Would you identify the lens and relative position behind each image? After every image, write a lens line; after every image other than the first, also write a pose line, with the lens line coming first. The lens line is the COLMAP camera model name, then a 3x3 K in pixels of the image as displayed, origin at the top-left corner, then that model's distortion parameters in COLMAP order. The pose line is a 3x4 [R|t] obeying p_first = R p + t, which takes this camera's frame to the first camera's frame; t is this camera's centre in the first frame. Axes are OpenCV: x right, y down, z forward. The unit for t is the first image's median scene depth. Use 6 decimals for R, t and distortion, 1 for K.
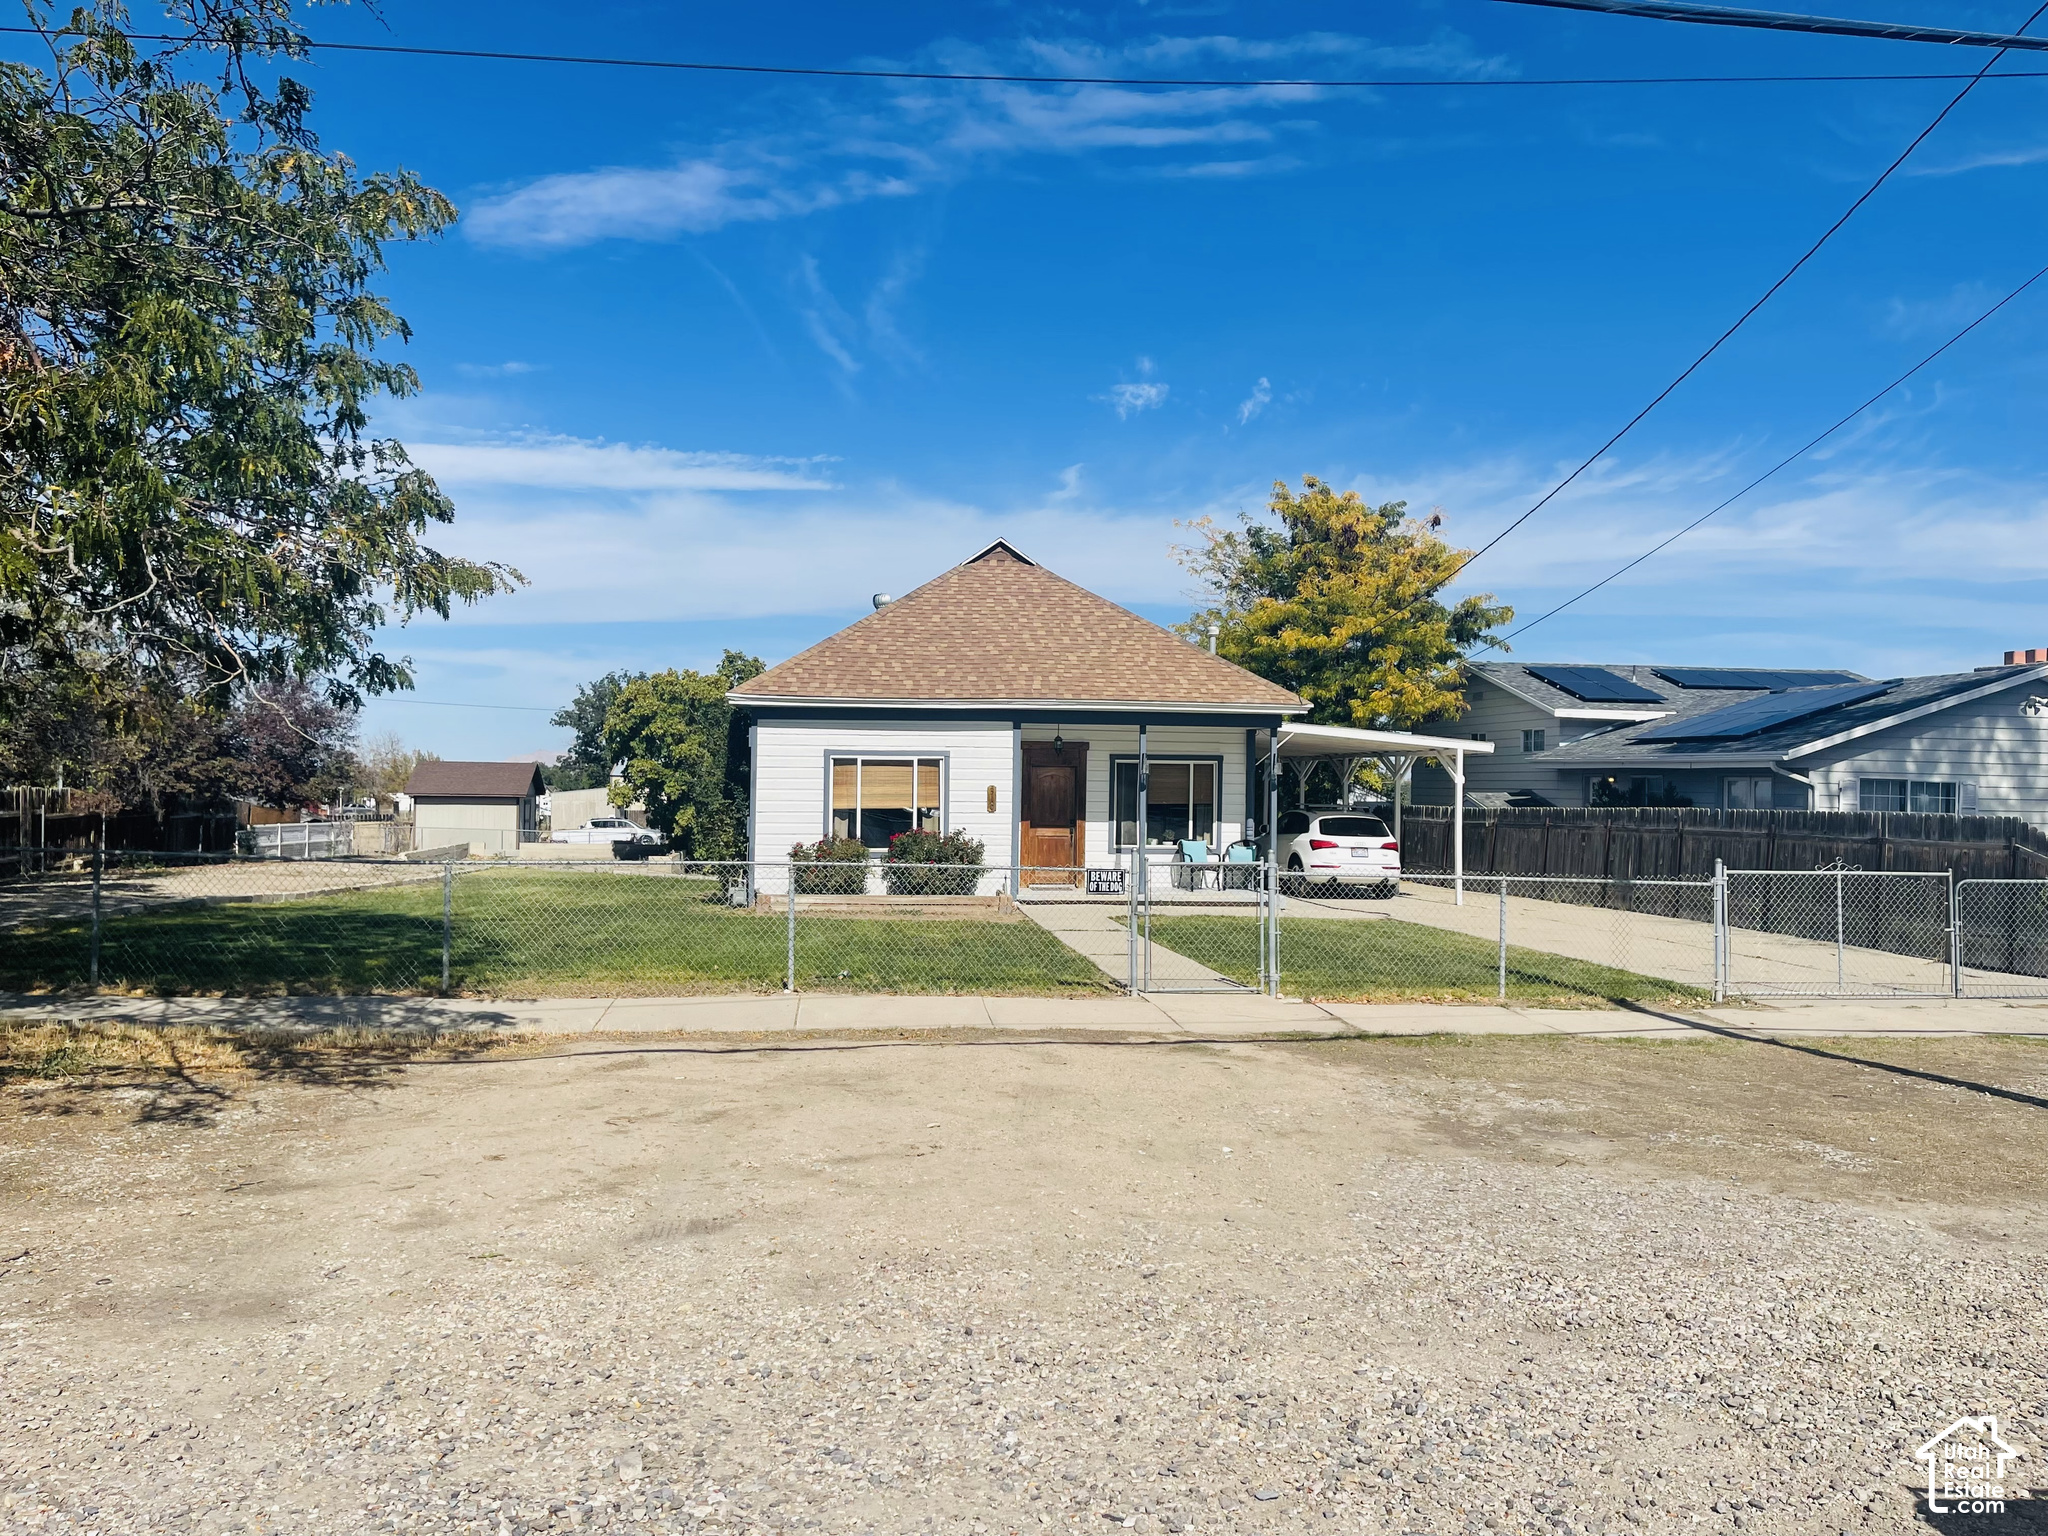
lens RADIAL K [[1554.2, 0, 997.5], [0, 1554.2, 795.8], [0, 0, 1]] dist [0.055087, -0.072317]
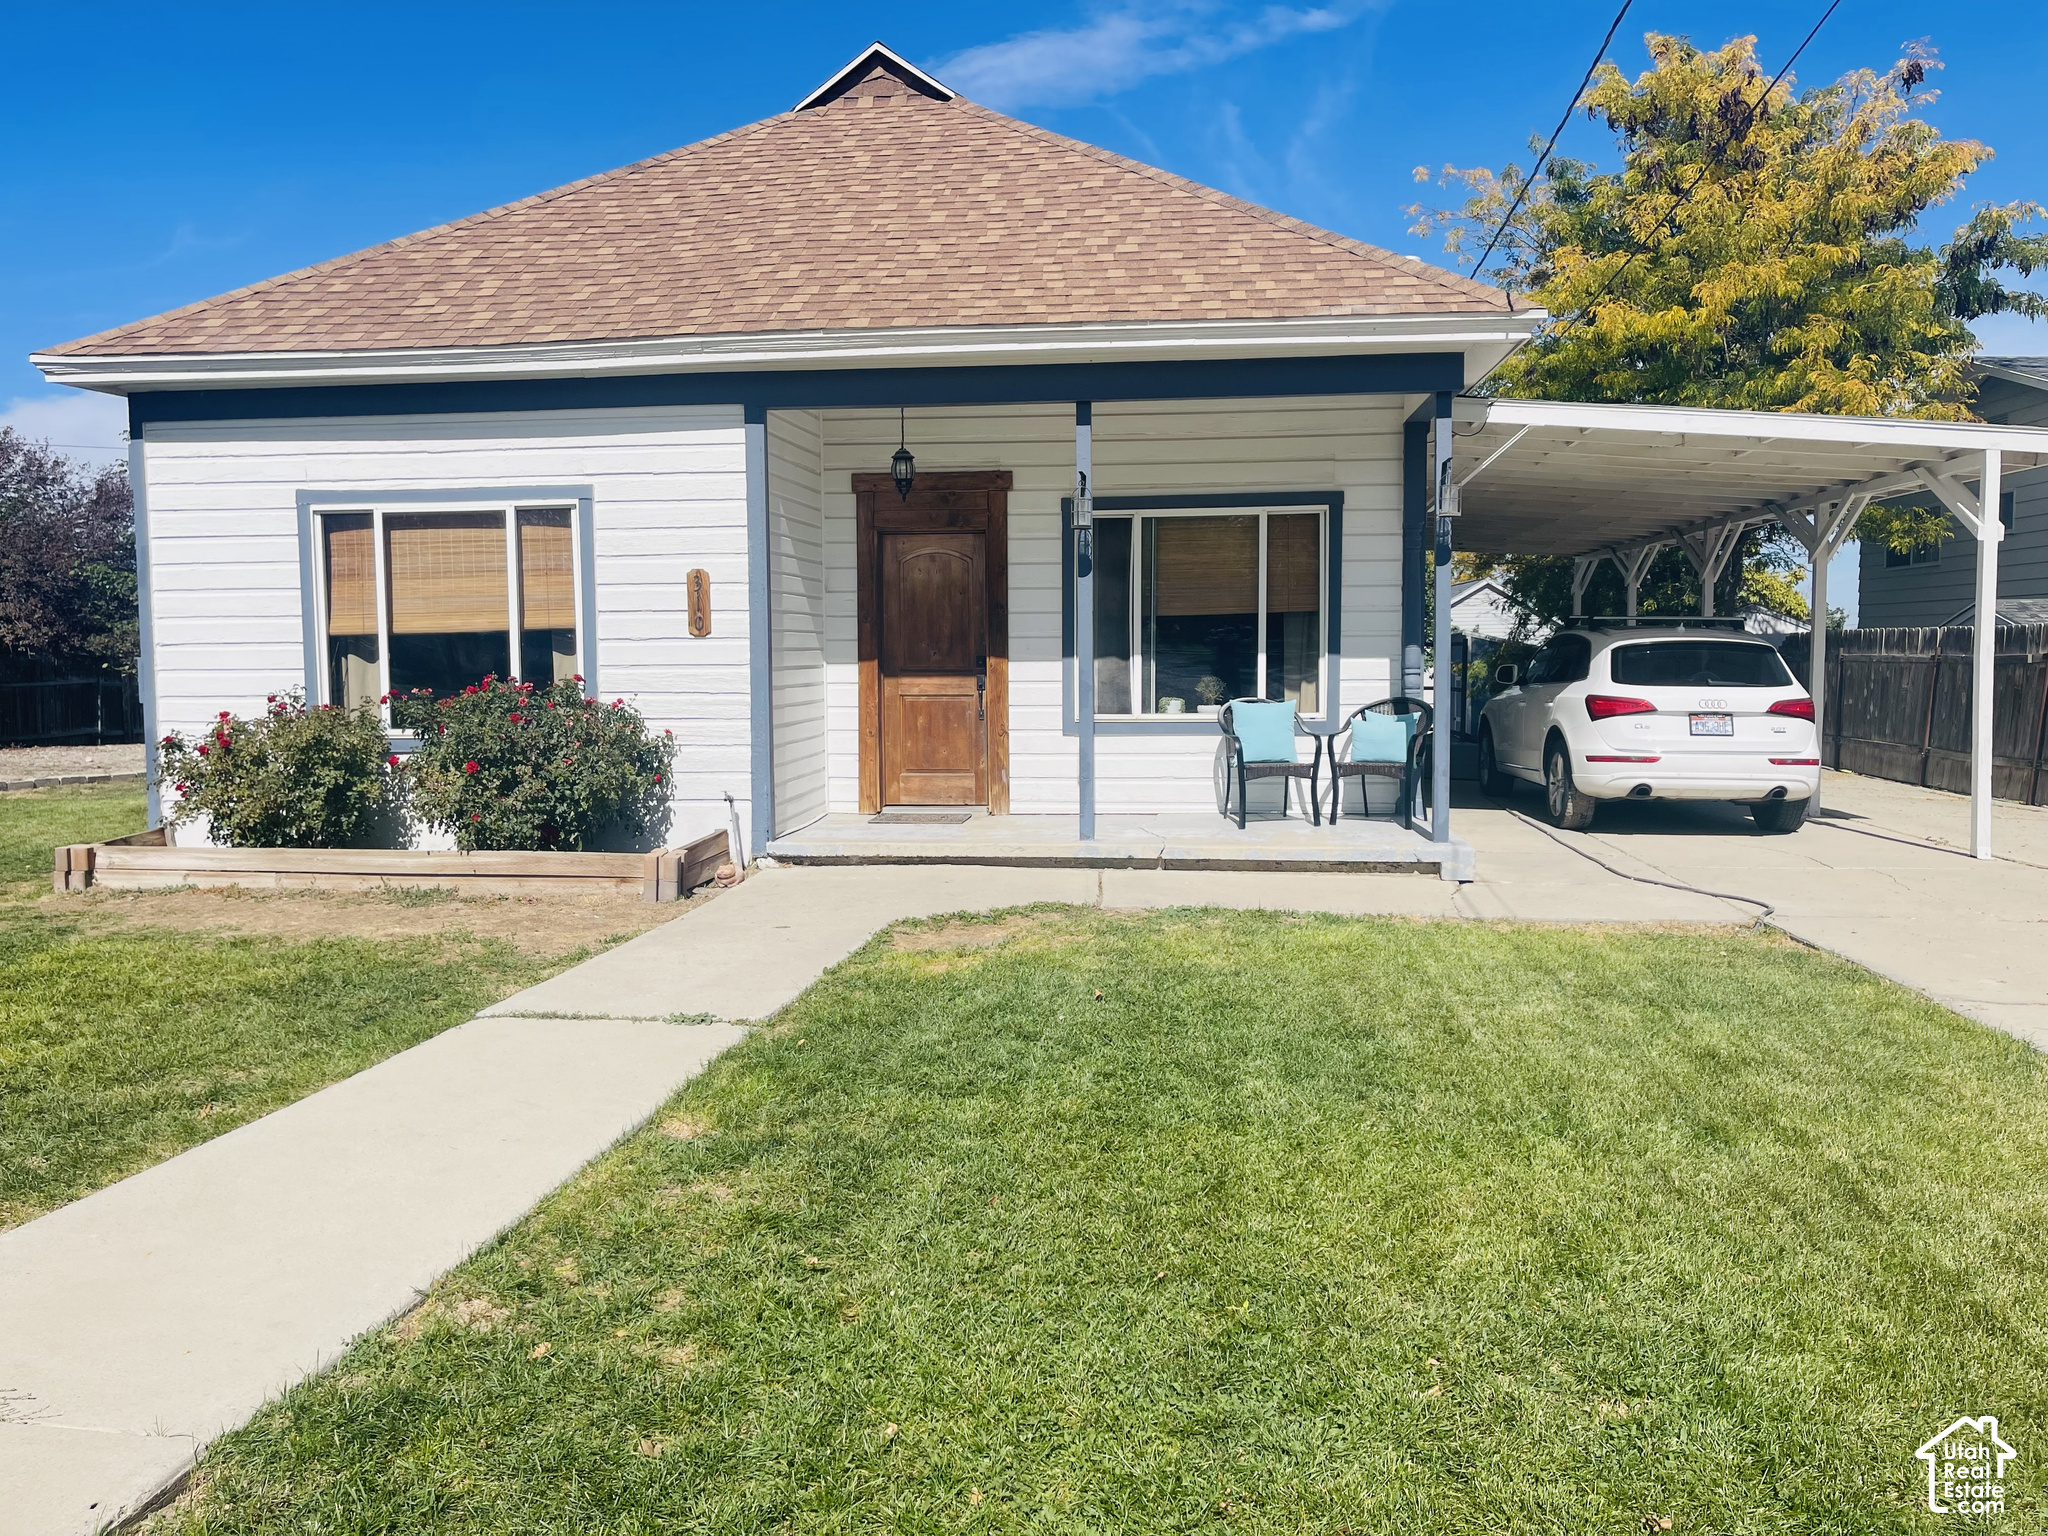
lens RADIAL K [[1554.2, 0, 1019.4], [0, 1554.2, 764.2], [0, 0, 1]] dist [0.055087, -0.072317]
pose [[0.972839, -0.003698, -0.231454, 0.144995], [0.018705, 0.997859, 0.062674, 0.016843], [0.230726, -0.065301, 0.970825, 0.536270]]
